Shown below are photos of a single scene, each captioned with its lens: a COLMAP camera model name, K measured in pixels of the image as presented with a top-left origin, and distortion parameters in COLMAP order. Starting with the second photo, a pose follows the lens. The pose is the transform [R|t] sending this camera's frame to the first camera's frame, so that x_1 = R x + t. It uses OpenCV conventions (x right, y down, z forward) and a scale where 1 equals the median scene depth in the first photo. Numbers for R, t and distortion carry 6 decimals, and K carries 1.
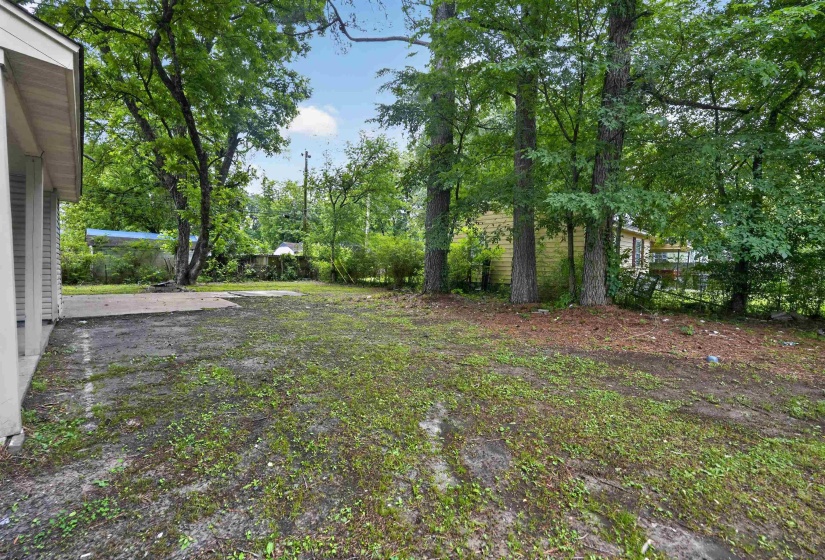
lens RADIAL K [[364.7, 0, 409.7], [0, 364.7, 279.9], [0, 0, 1]] dist [-0.016787, 0.000874]
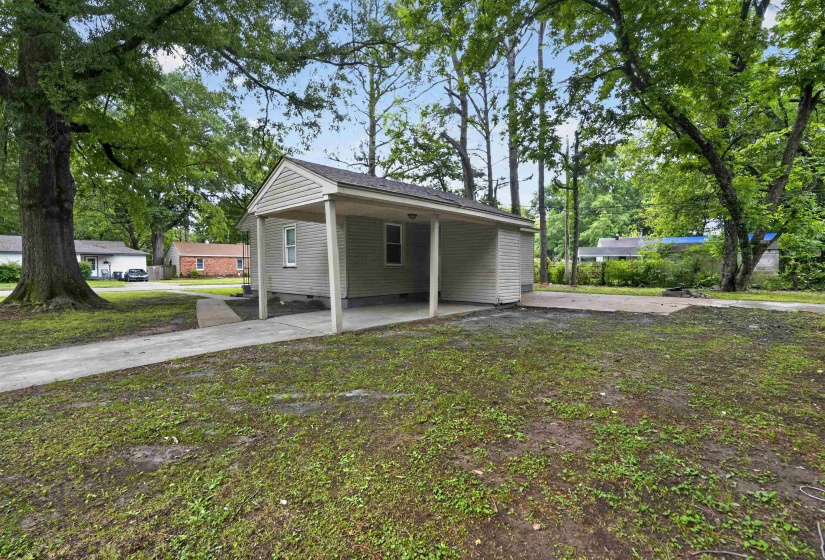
lens RADIAL K [[364.7, 0, 410.4], [0, 364.7, 279.7], [0, 0, 1]] dist [-0.016787, 0.000874]
pose [[0.057716, 0.011395, -0.998268, 0.193509], [-0.027798, 0.999565, 0.009802, -0.001452], [0.997946, 0.027184, 0.058008, 0.161004]]
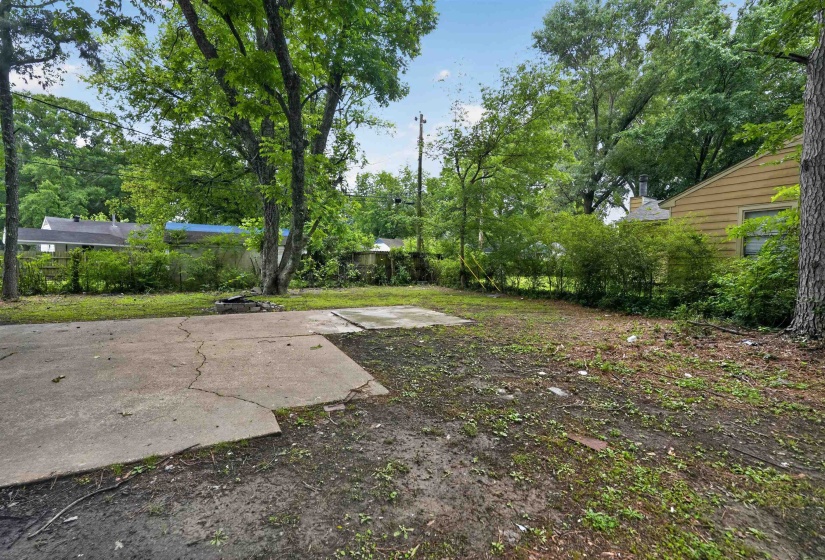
lens RADIAL K [[364.7, 0, 413.0], [0, 364.7, 279.2], [0, 0, 1]] dist [-0.016787, 0.000874]
pose [[0.976800, 0.000173, -0.214154, -0.181487], [0.001311, 0.999976, 0.006787, -0.018881], [0.214151, -0.006910, 0.976776, 0.330577]]
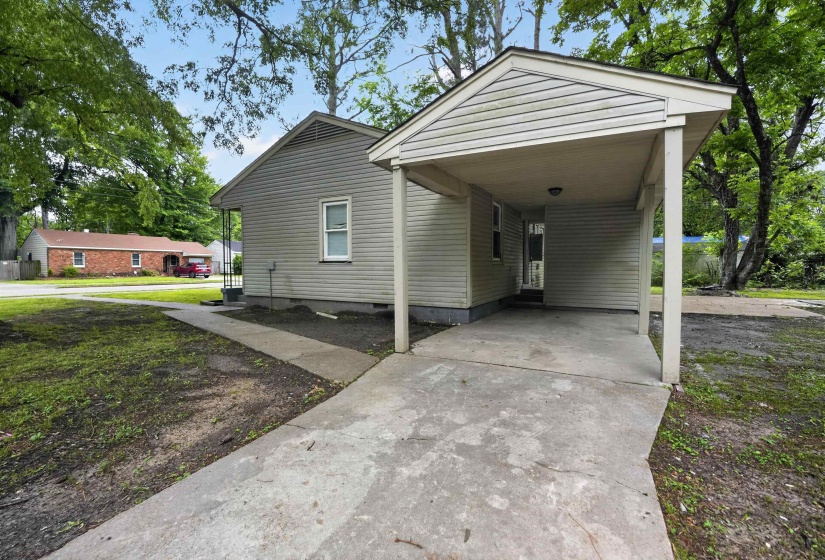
lens RADIAL K [[364.7, 0, 411.4], [0, 364.7, 281.9], [0, 0, 1]] dist [-0.016787, 0.000874]
pose [[0.316375, 0.020127, -0.948421, -0.010379], [-0.027085, 0.999559, 0.012177, 0.004594], [0.948247, 0.021836, 0.316781, -0.055000]]
